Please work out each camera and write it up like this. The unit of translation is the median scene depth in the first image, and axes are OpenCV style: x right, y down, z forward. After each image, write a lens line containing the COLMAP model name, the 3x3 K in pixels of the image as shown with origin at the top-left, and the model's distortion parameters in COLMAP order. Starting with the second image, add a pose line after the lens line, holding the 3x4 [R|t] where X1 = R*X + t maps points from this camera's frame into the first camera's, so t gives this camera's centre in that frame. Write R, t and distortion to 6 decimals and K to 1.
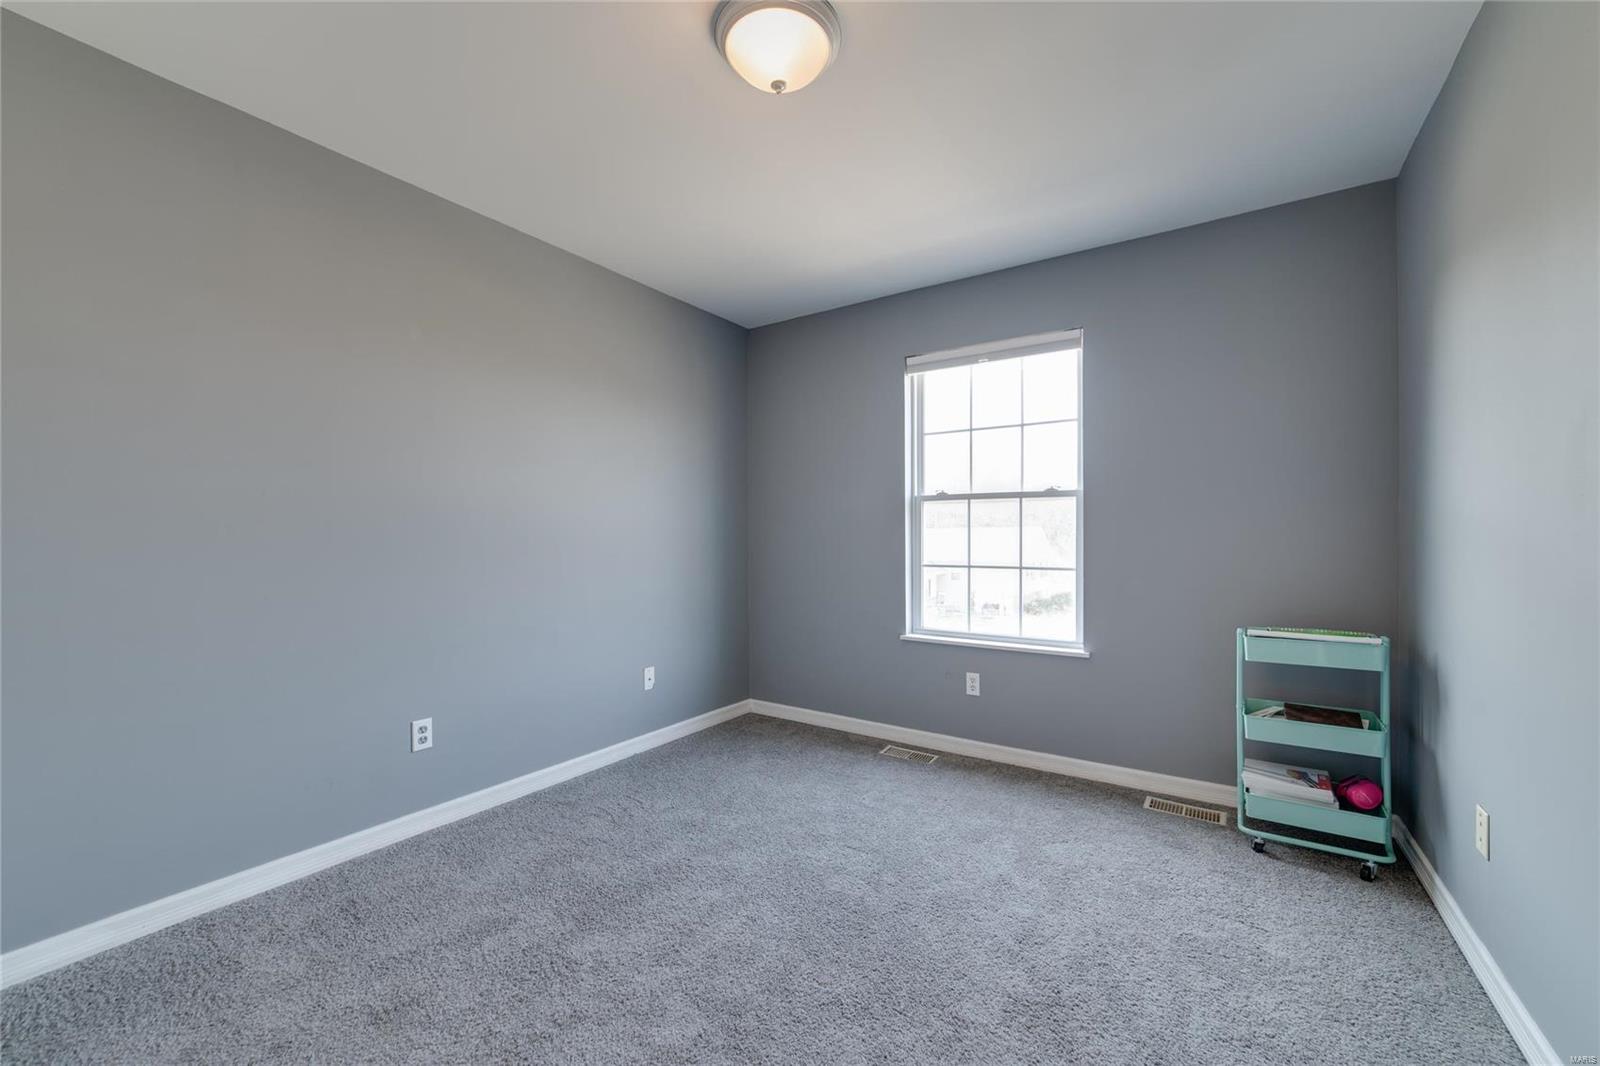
lens RADIAL K [[640.4, 0, 796.5], [0, 640.4, 531.9], [0, 0, 1]] dist [0.002423, 0.000465]
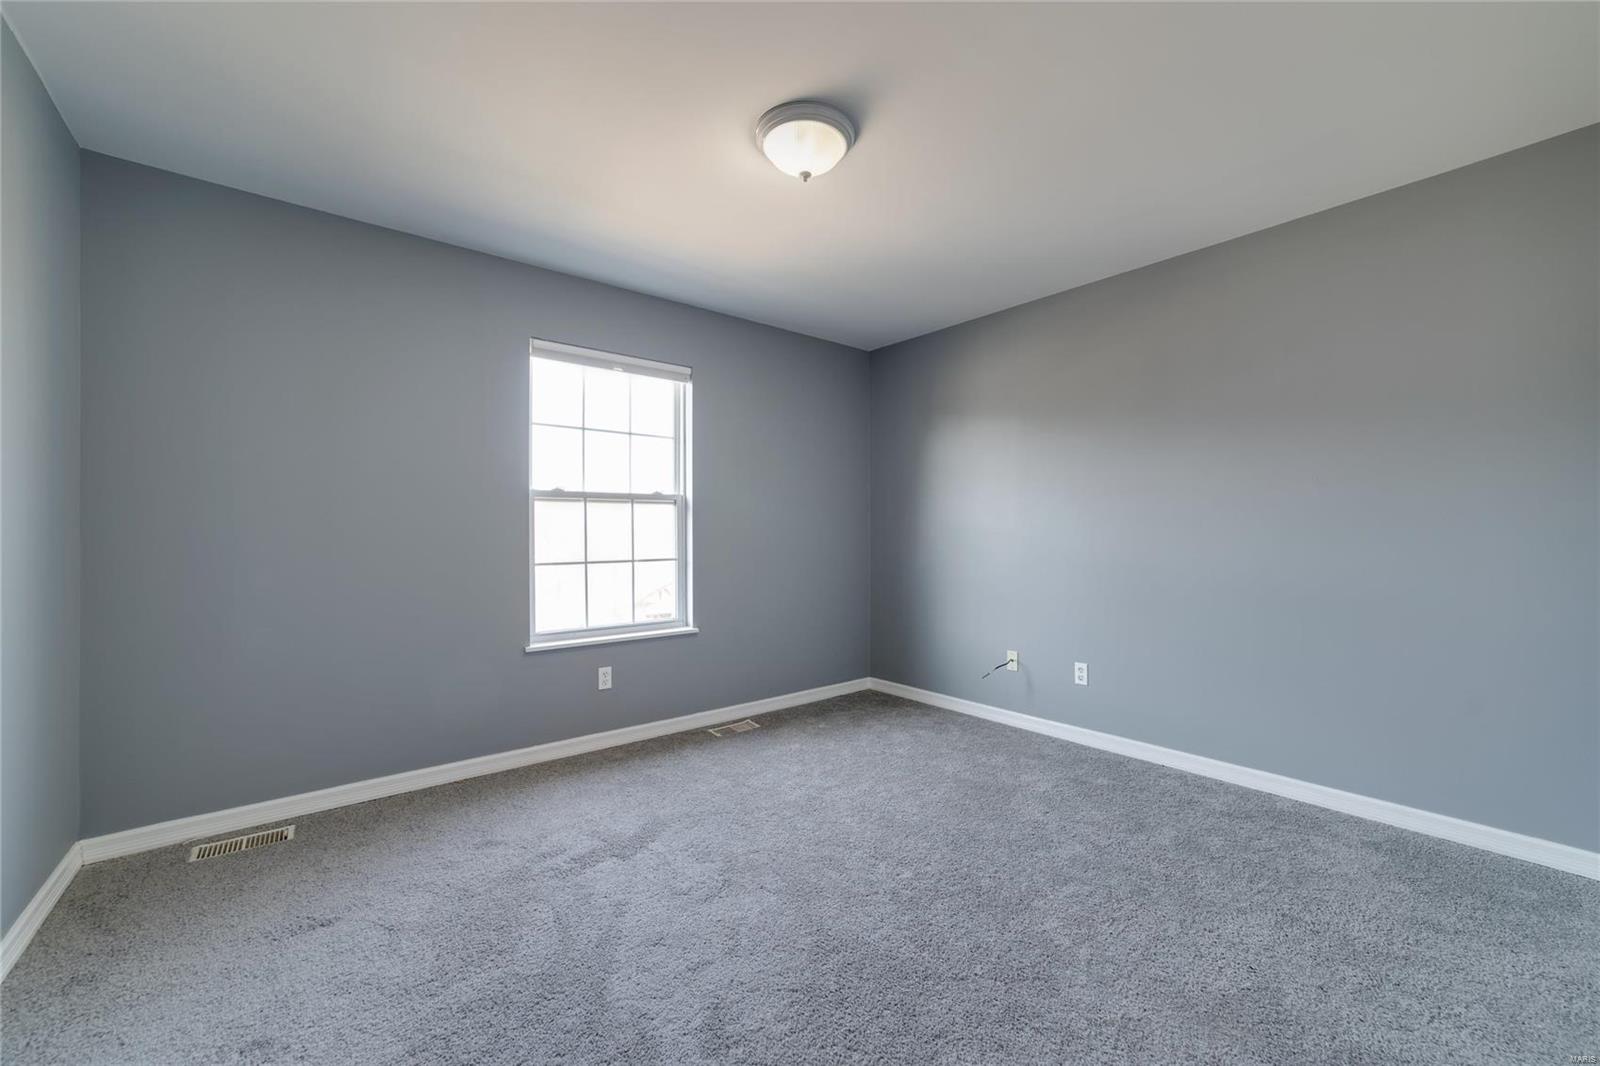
lens RADIAL K [[640.4, 0, 800.9], [0, 640.4, 529.6], [0, 0, 1]] dist [0.002423, 0.000465]
pose [[0.296074, 0.003414, 0.955159, -0.614427], [-0.005856, 0.999981, -0.001759, -0.002383], [-0.955147, -0.005073, 0.296088, 0.391298]]
